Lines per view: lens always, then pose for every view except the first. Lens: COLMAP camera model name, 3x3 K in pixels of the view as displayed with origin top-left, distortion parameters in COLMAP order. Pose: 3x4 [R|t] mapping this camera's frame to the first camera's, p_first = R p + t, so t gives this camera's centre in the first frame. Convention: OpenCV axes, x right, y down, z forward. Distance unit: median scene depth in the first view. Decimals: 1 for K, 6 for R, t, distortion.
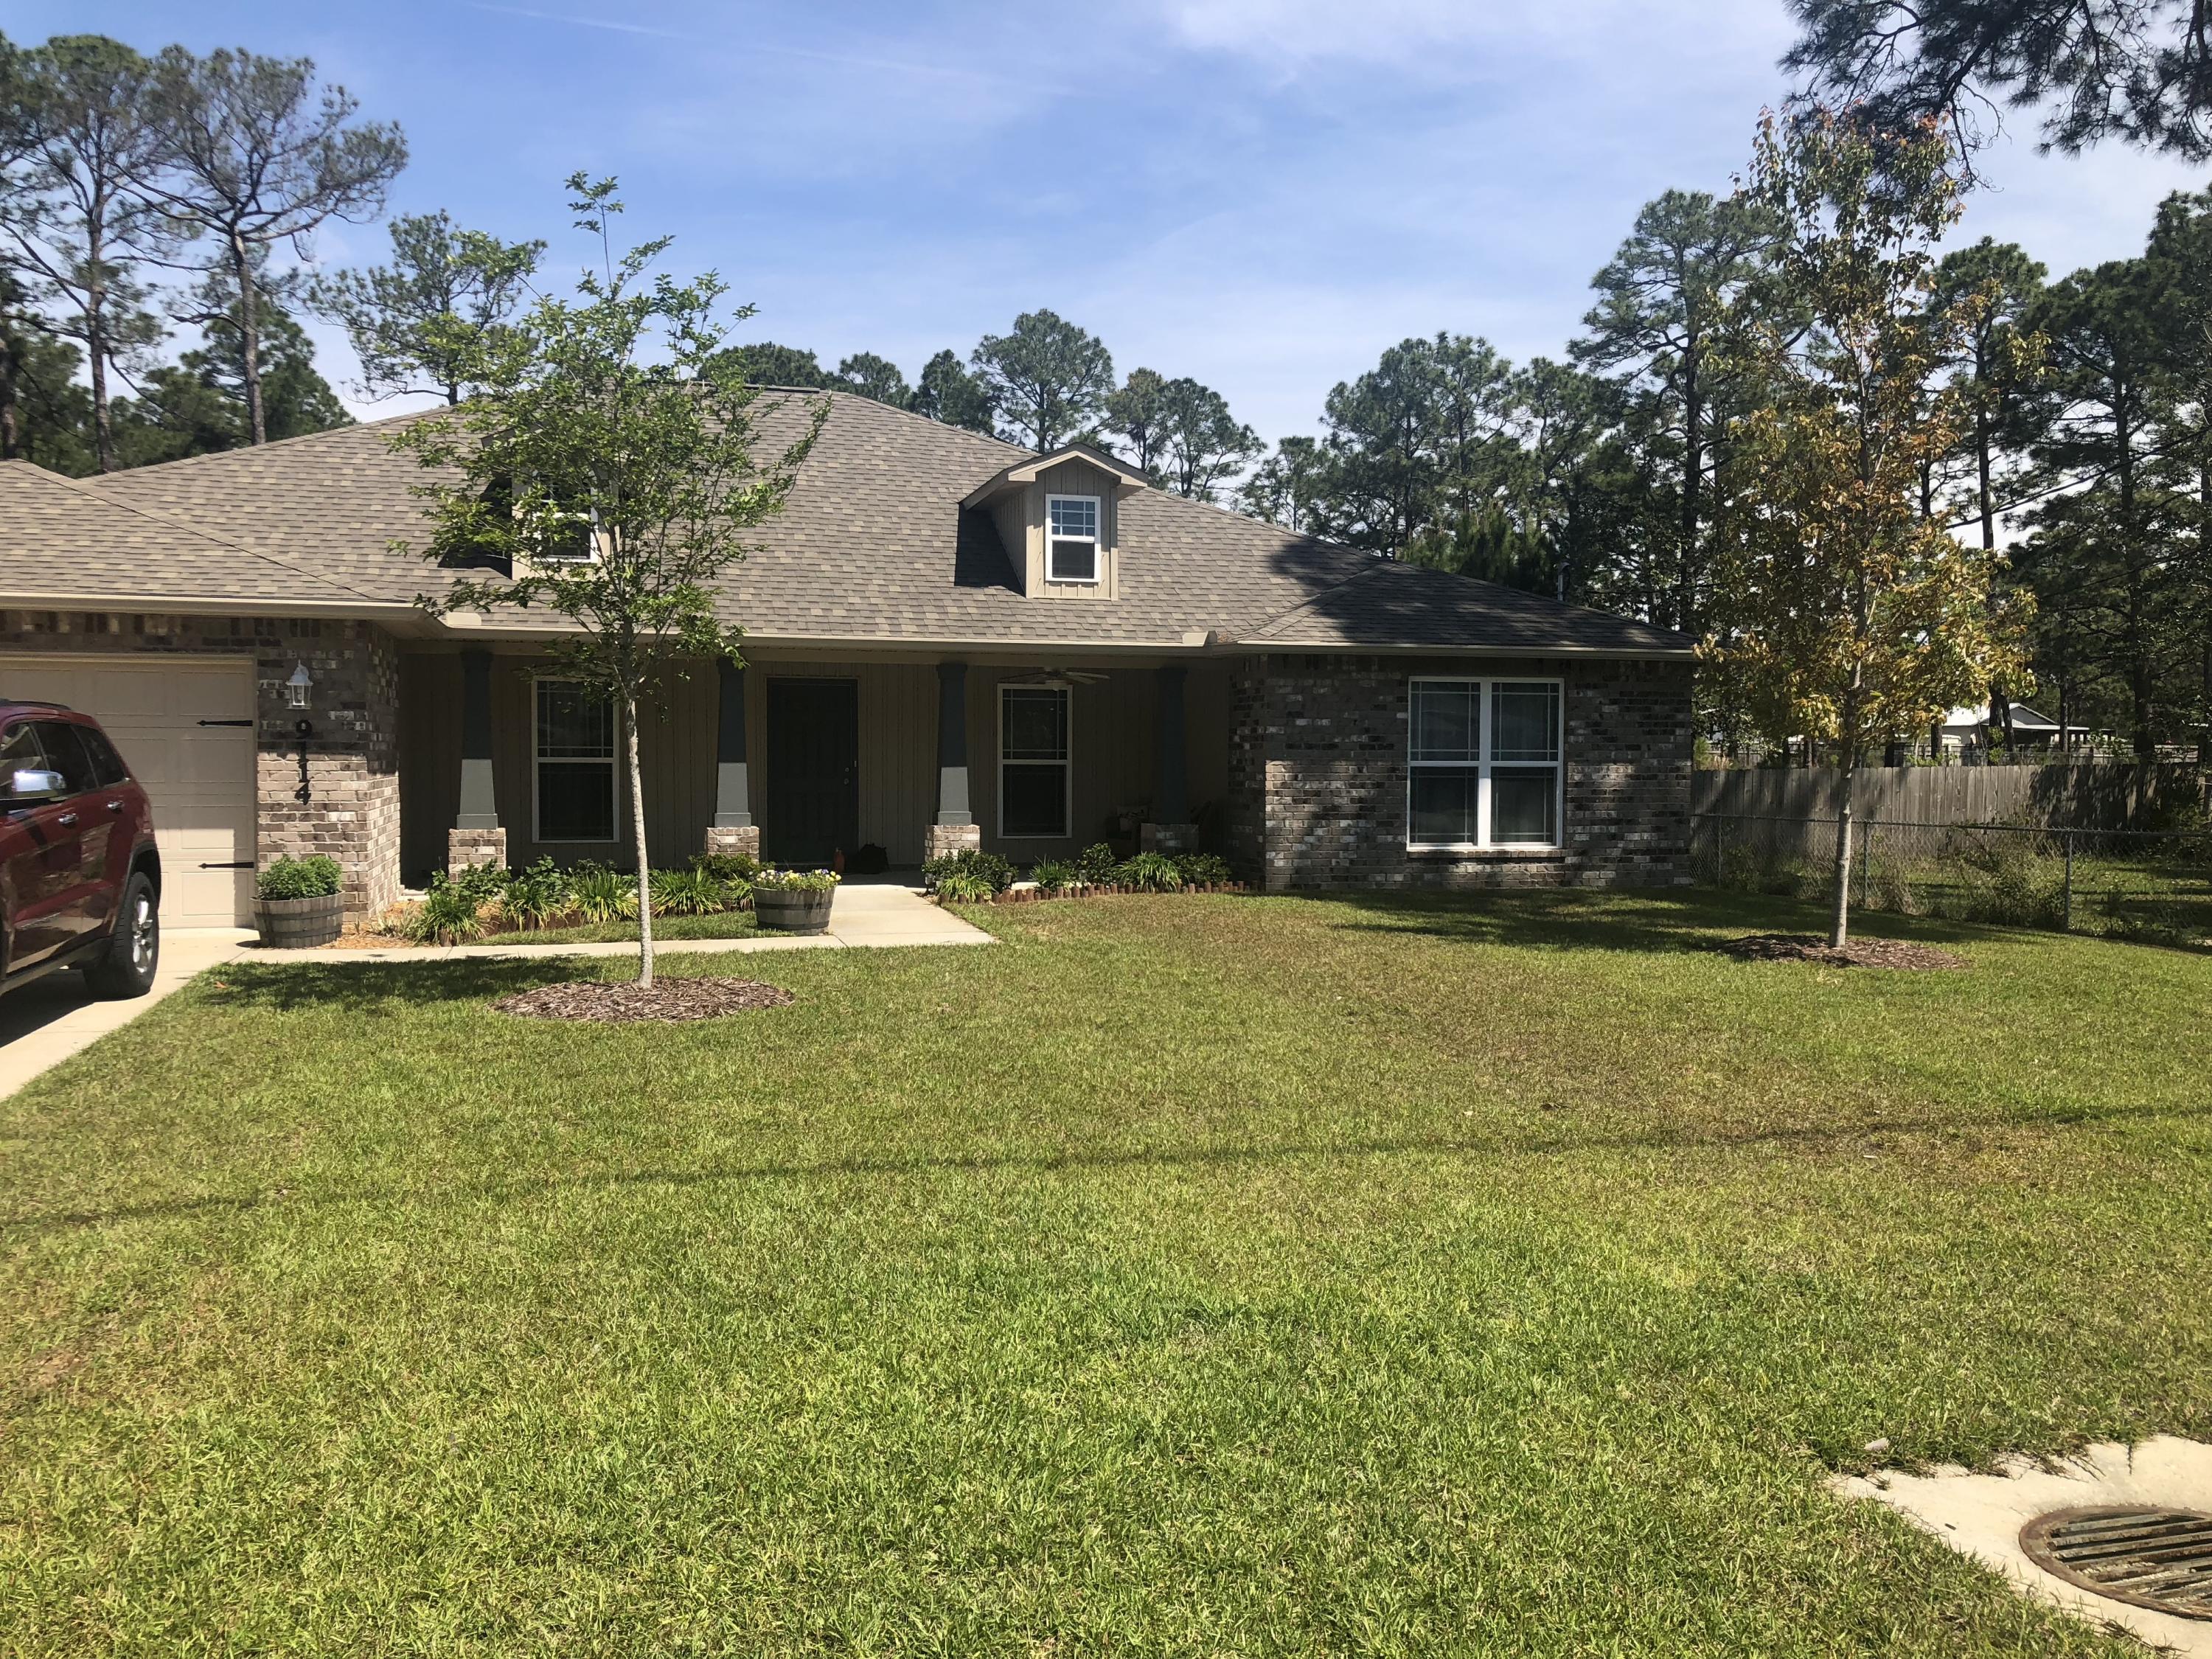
lens RADIAL K [[1794.7, 0, 1109.2], [0, 1794.7, 831.4], [0, 0, 1]] dist [0.042136, -0.049339]
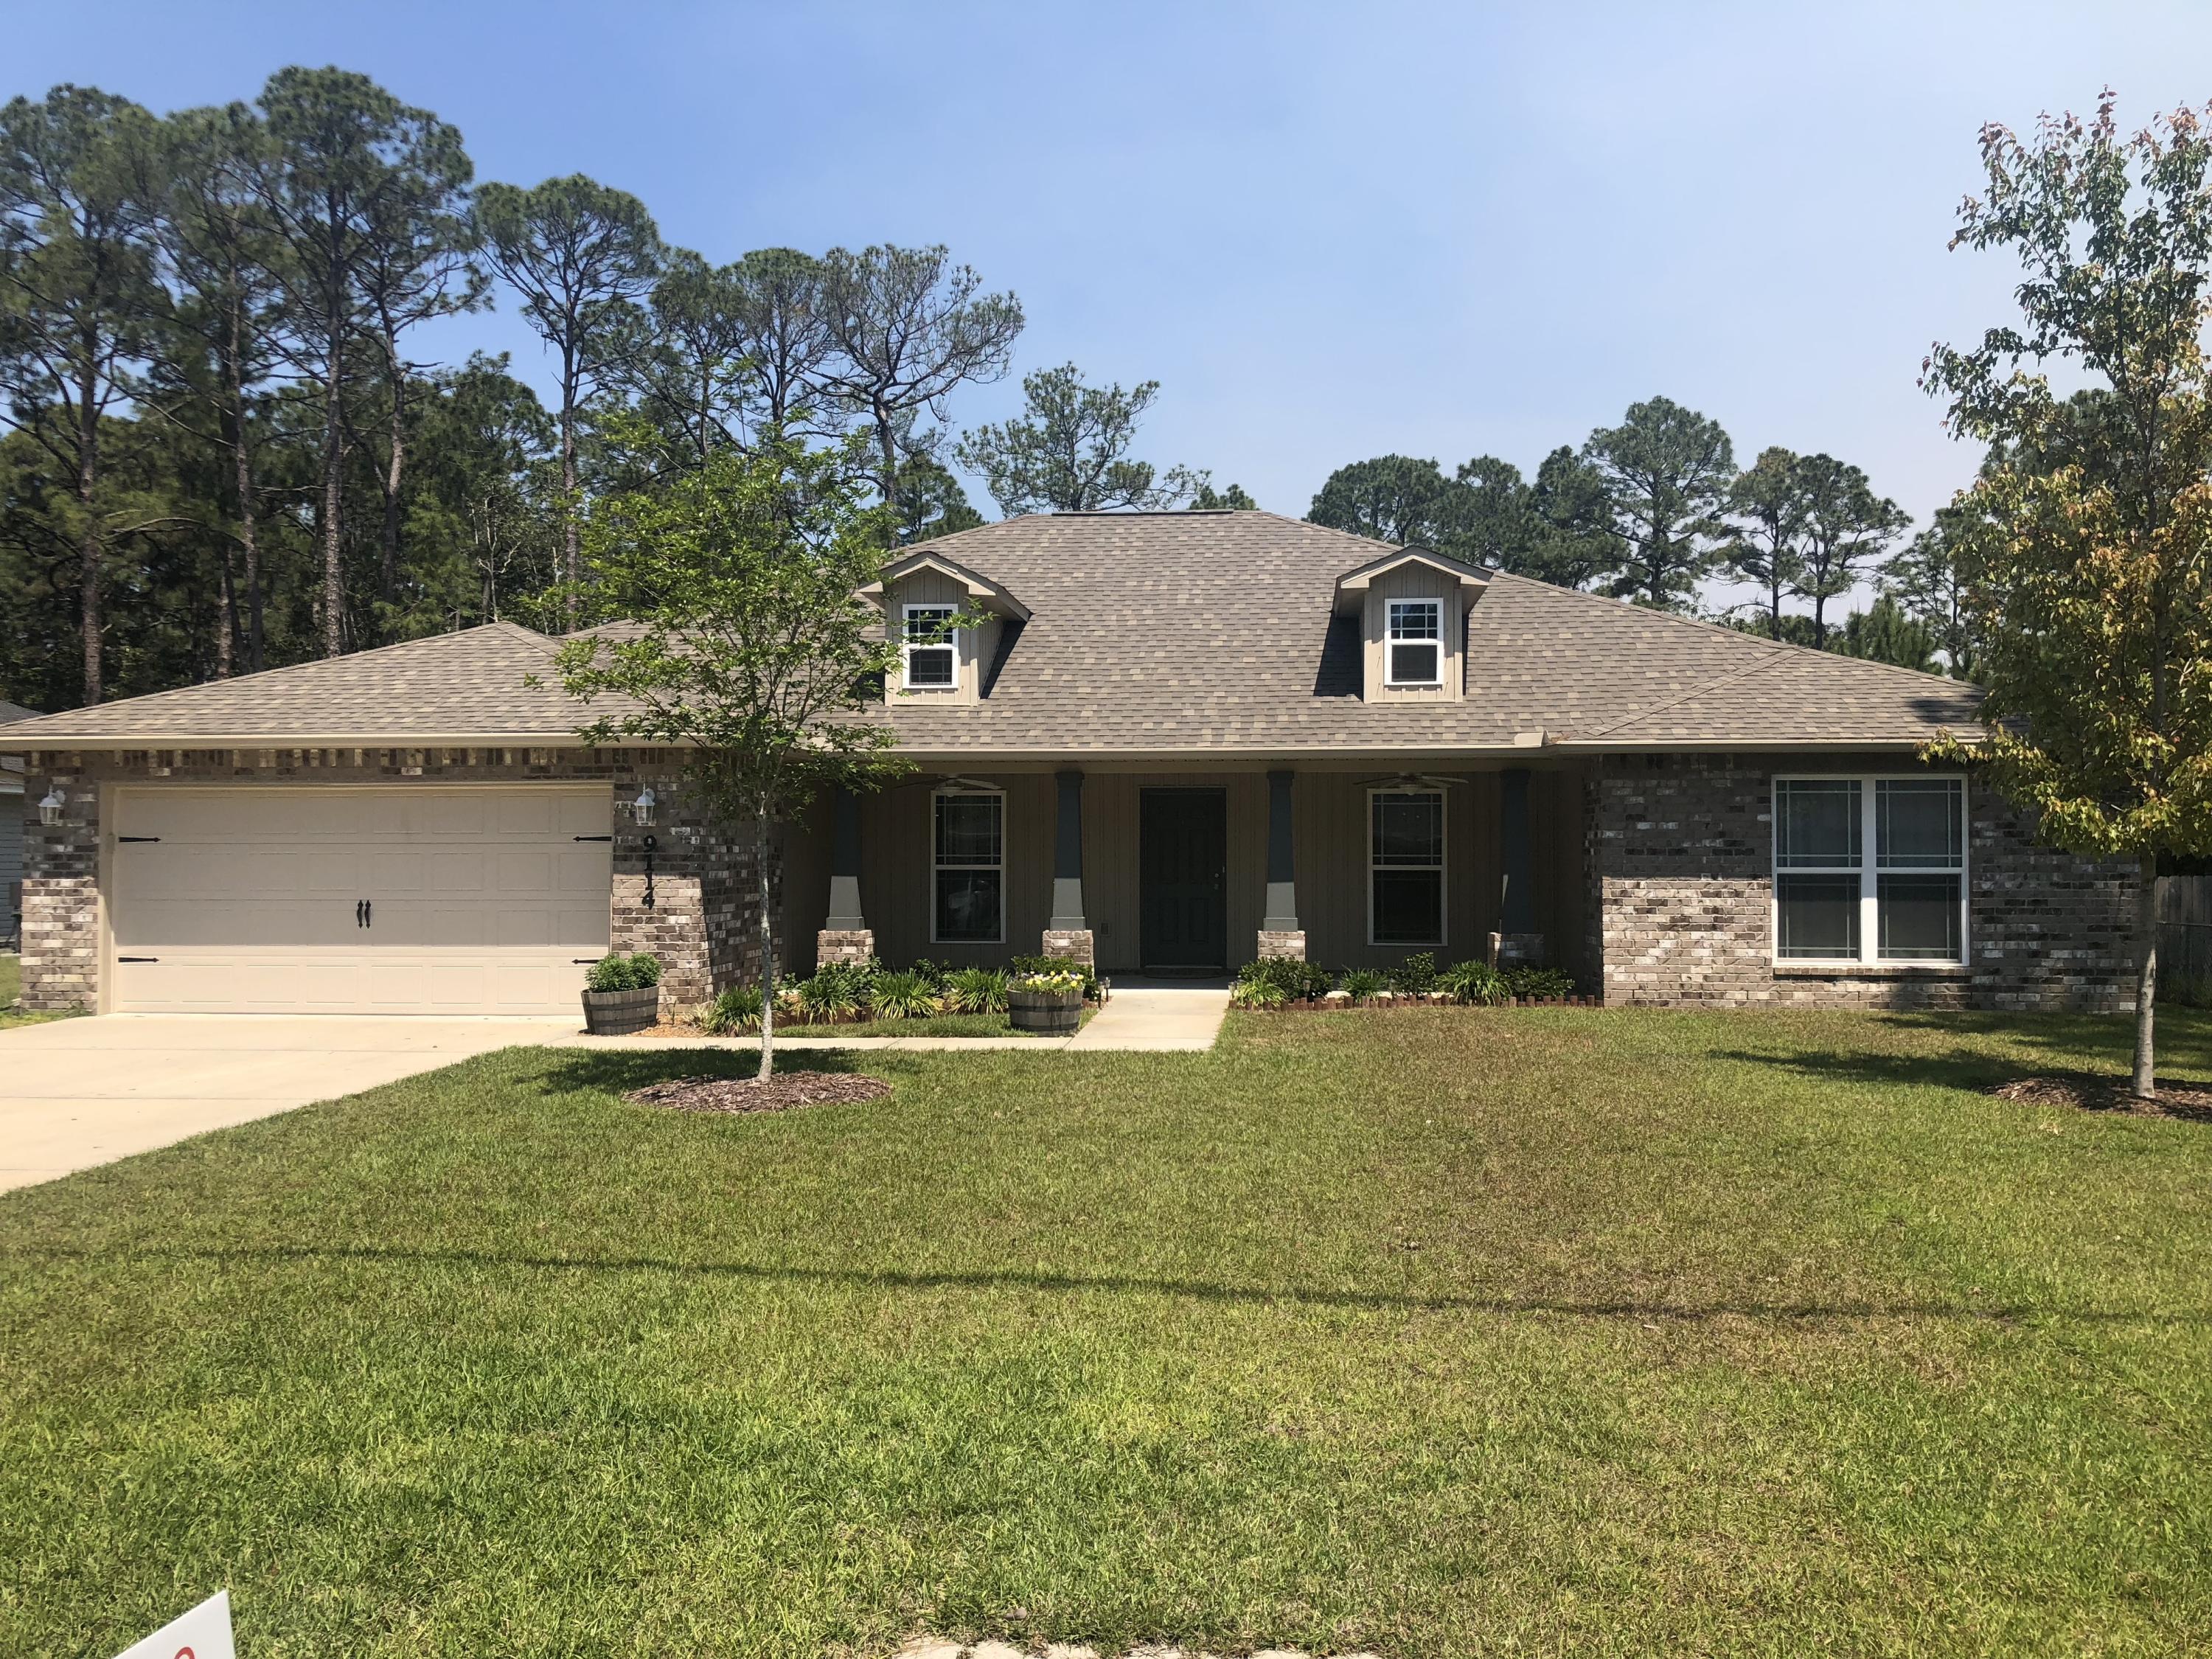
lens RADIAL K [[1794.7, 0, 1115.2], [0, 1794.7, 832.3], [0, 0, 1]] dist [0.042136, -0.049339]
pose [[0.935668, -0.008994, -0.352768, 0.156408], [-0.010790, 0.998479, -0.054075, -0.003267], [0.352718, 0.054402, 0.934147, 0.022841]]
